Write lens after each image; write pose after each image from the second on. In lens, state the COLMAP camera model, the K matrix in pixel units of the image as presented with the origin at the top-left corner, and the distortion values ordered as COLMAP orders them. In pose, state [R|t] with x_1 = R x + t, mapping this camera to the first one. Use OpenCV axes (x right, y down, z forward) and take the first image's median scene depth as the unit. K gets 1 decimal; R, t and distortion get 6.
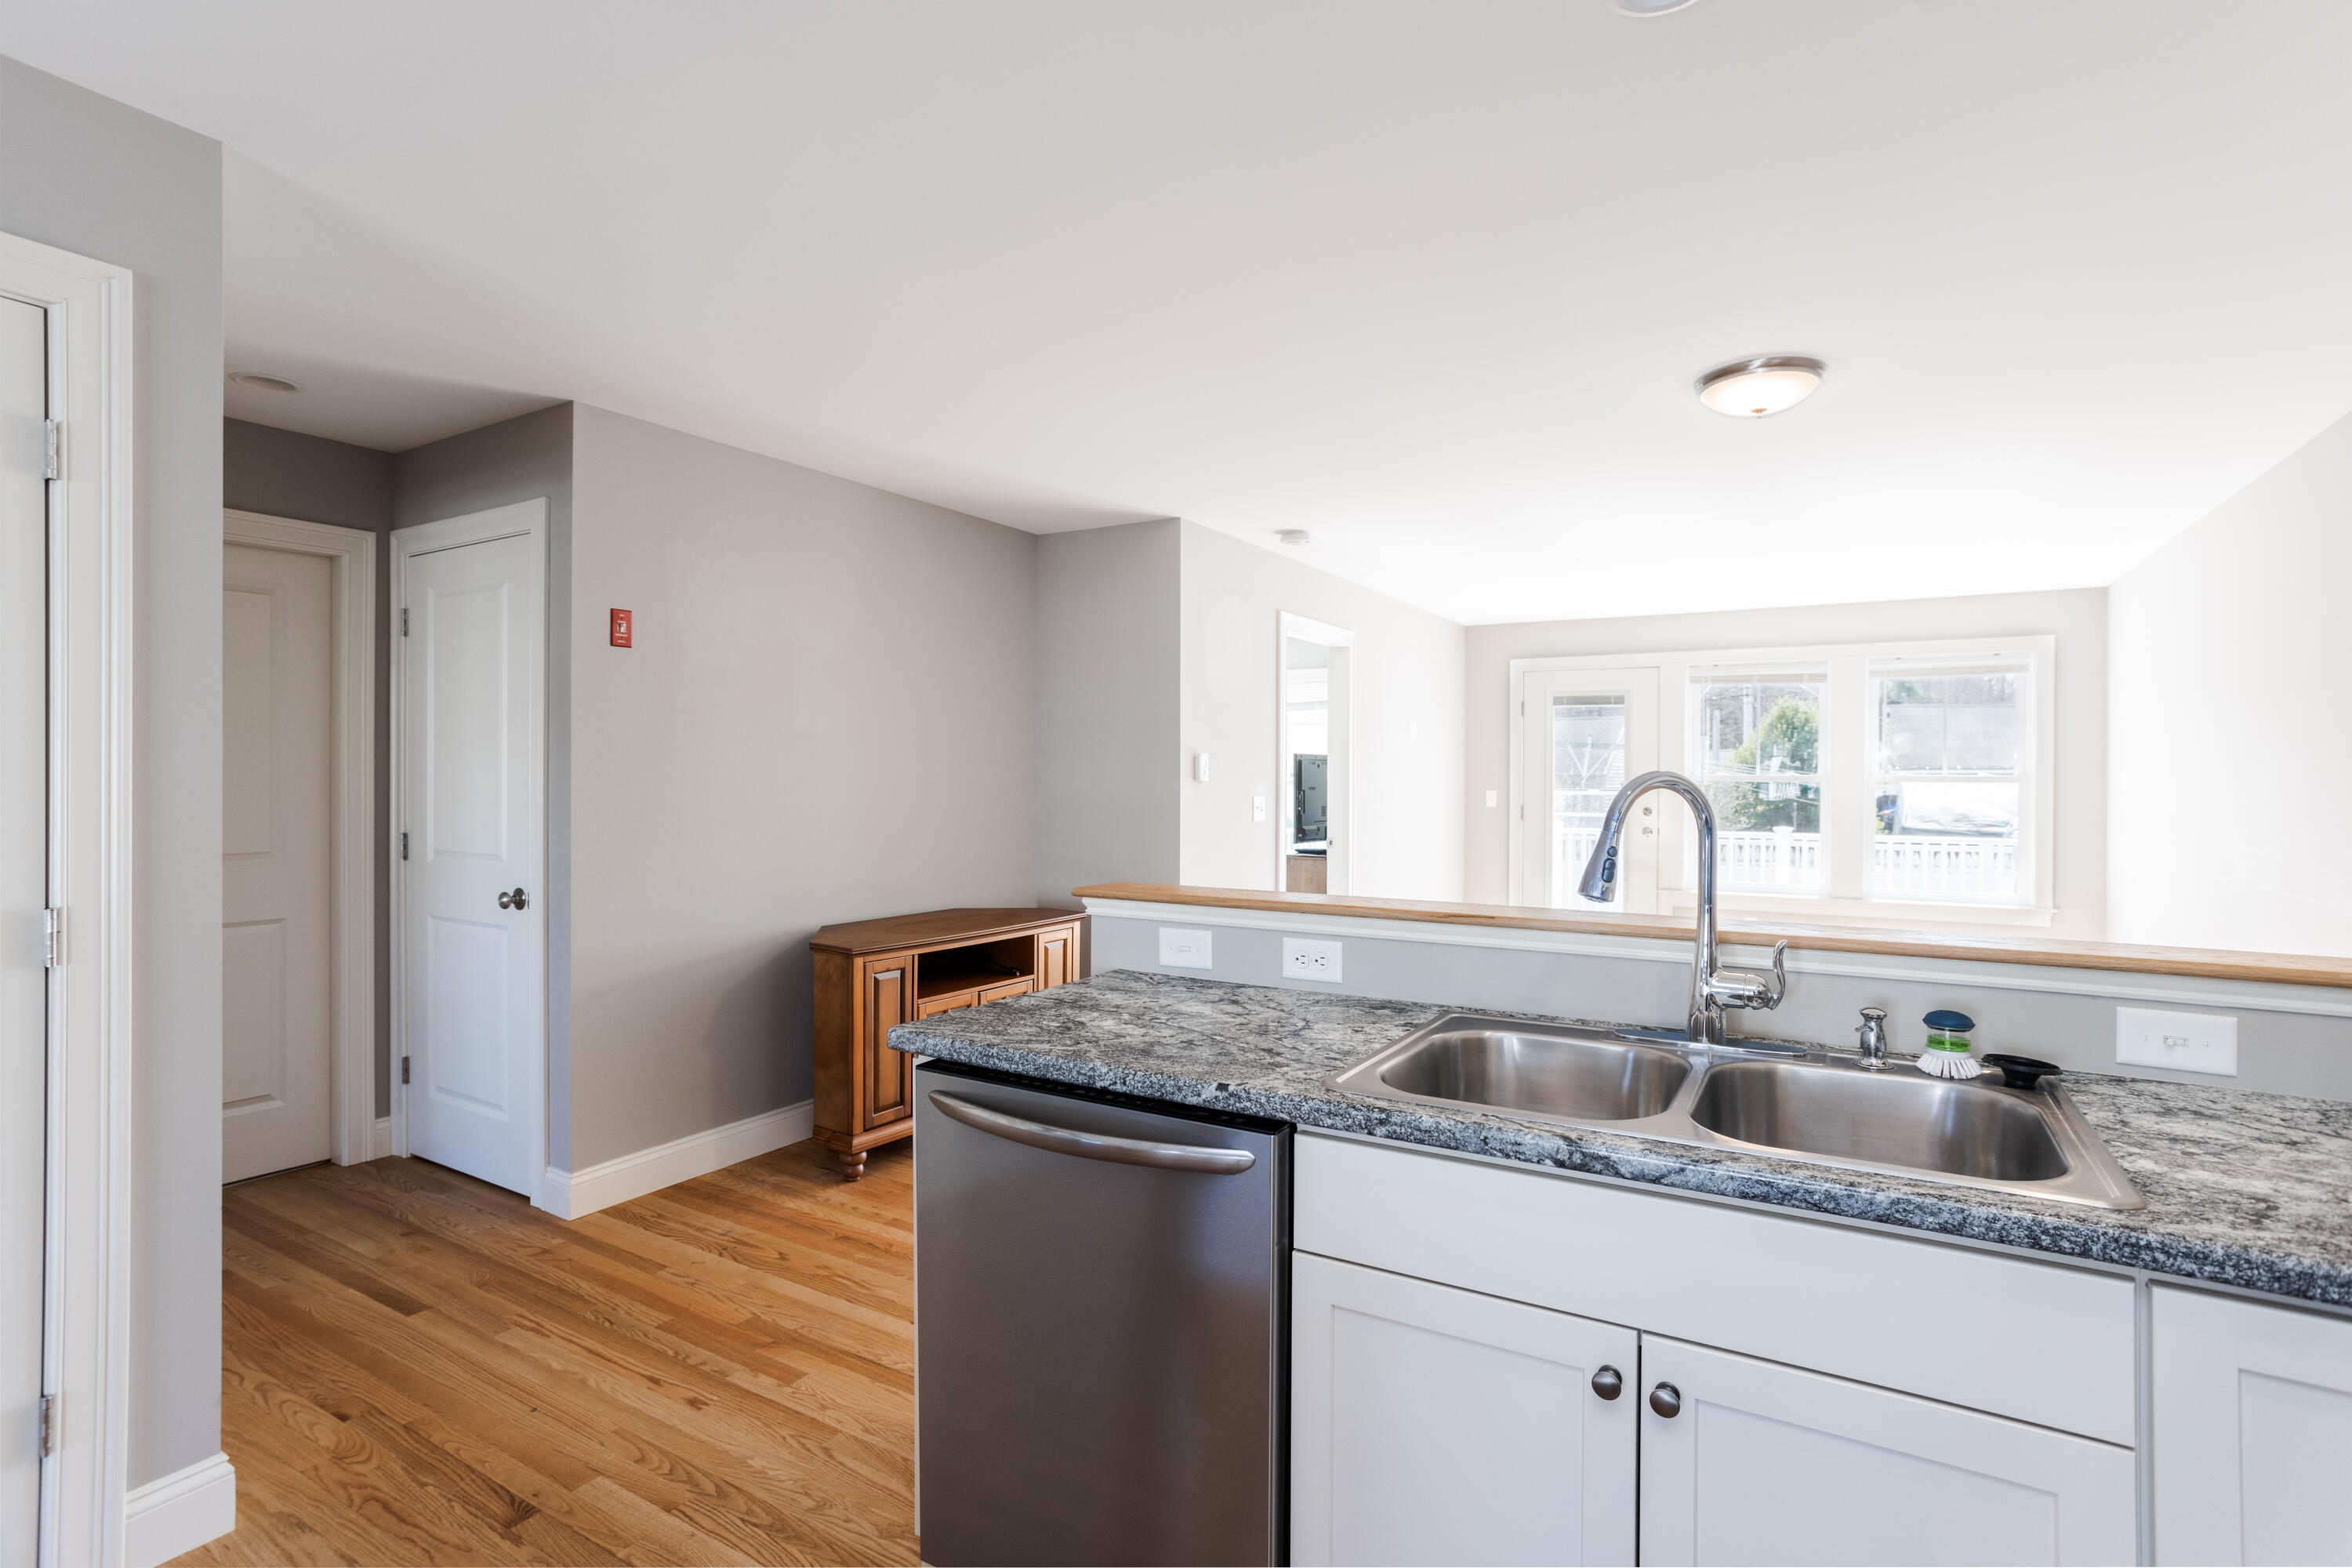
lens RADIAL K [[1165.4, 0, 1180.1], [0, 1165.4, 770.4], [0, 0, 1]] dist [-0.017098, 0.005894]
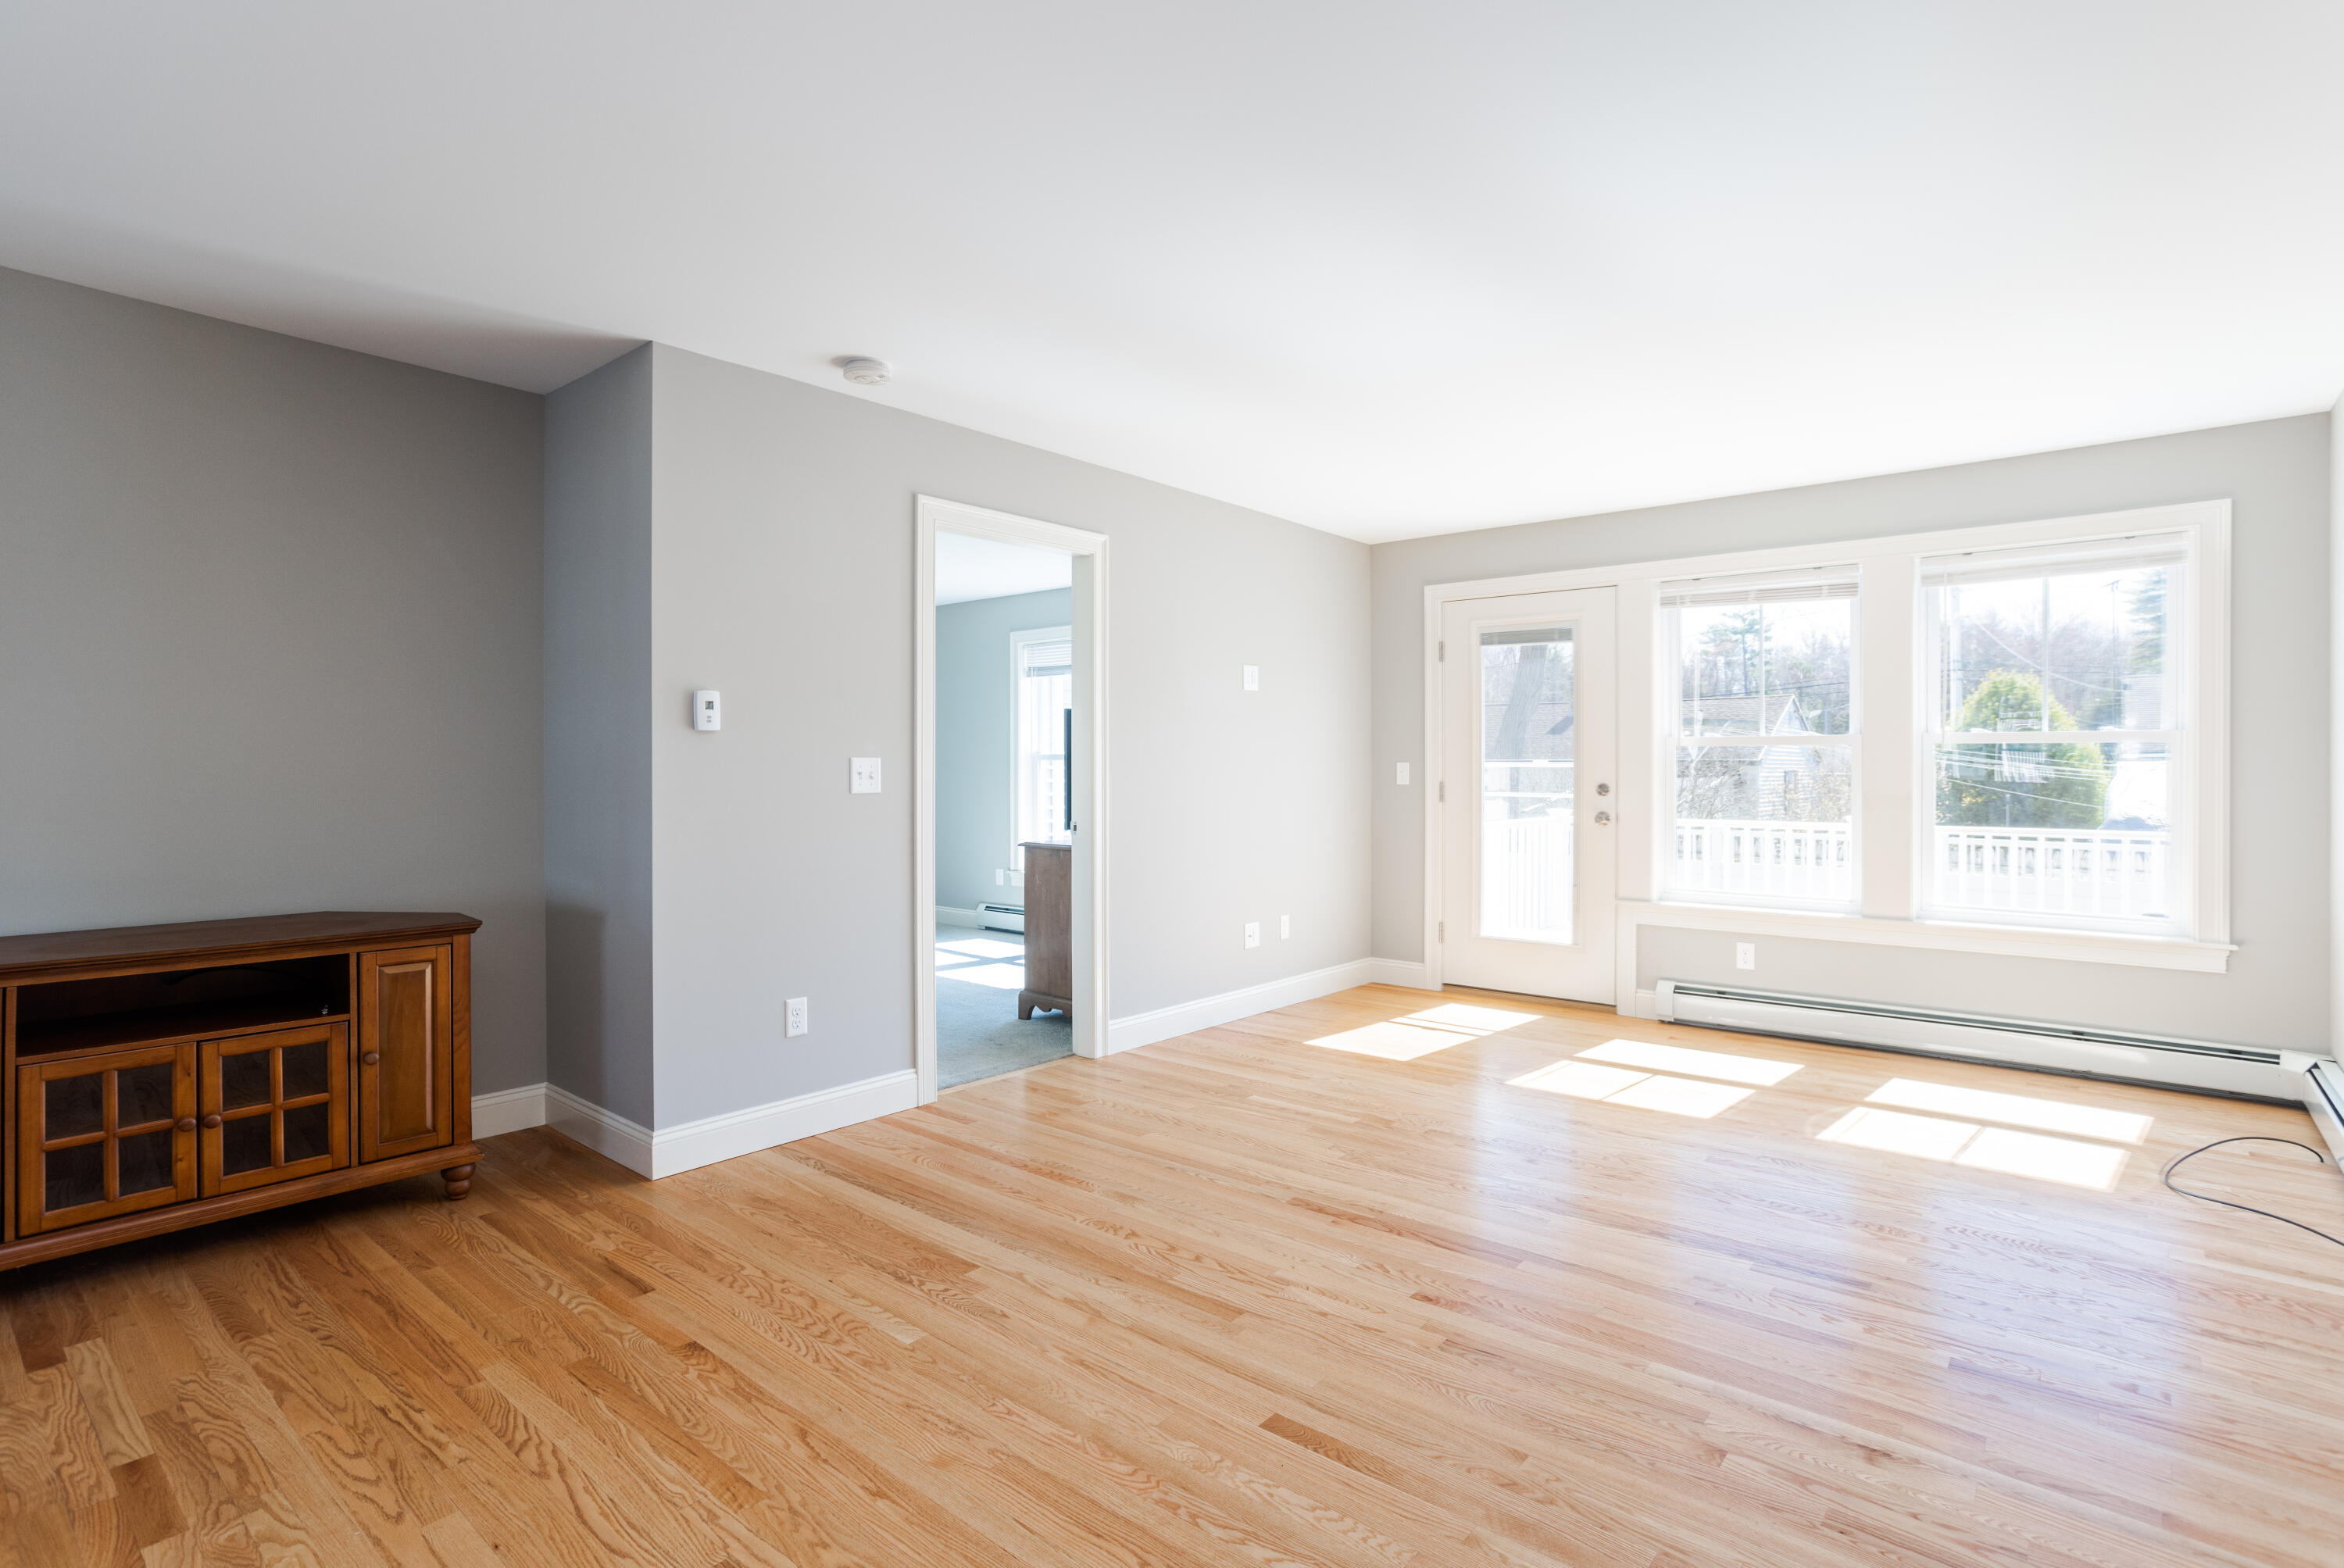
lens RADIAL K [[1151.1, 0, 1136.4], [0, 1151.1, 764.5], [0, 0, 1]] dist [-0.031911, 0.004028]
pose [[0.980302, -0.003317, -0.197477, 0.276842], [0.003025, 0.999994, -0.001781, 0.021399], [0.197481, 0.001149, 0.980306, 0.275893]]
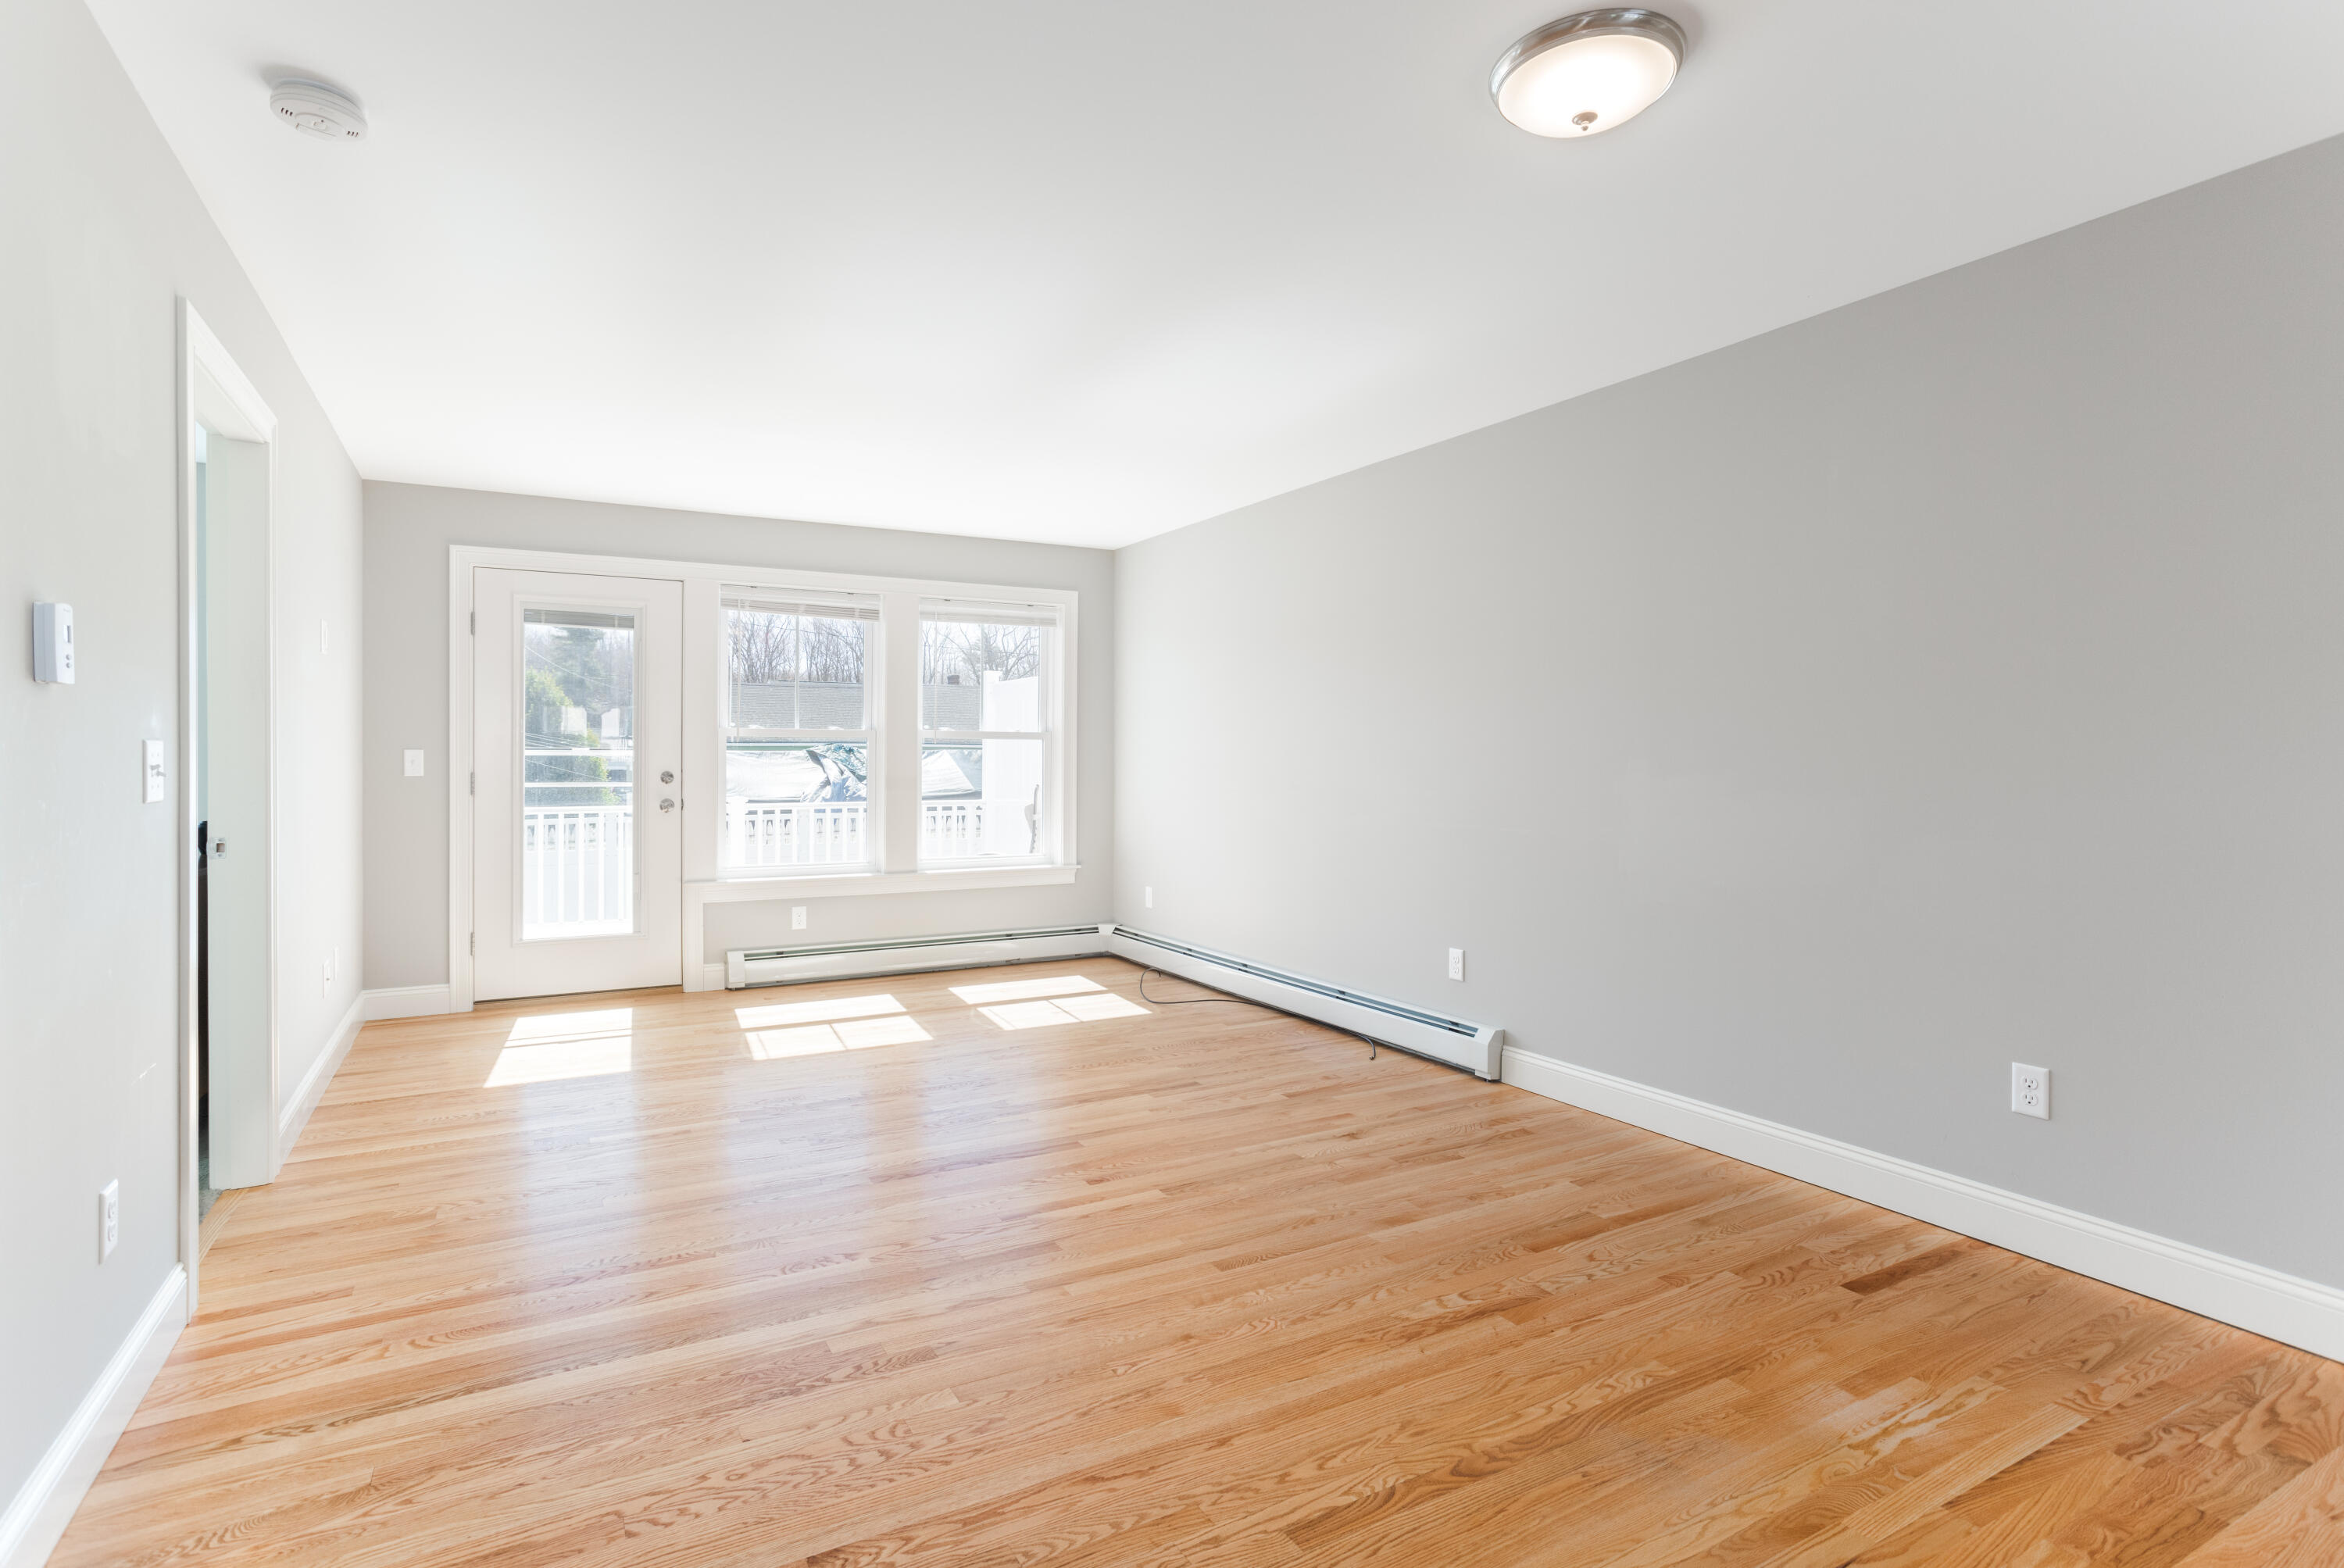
lens RADIAL K [[1161.4, 0, 1160.3], [0, 1161.4, 771.4], [0, 0, 1]] dist [-0.017098, 0.005894]
pose [[0.516386, -0.014699, 0.856230, -0.064371], [-0.001884, 0.999831, 0.018301, 0.018219], [-0.856354, -0.011063, 0.516271, 0.382347]]
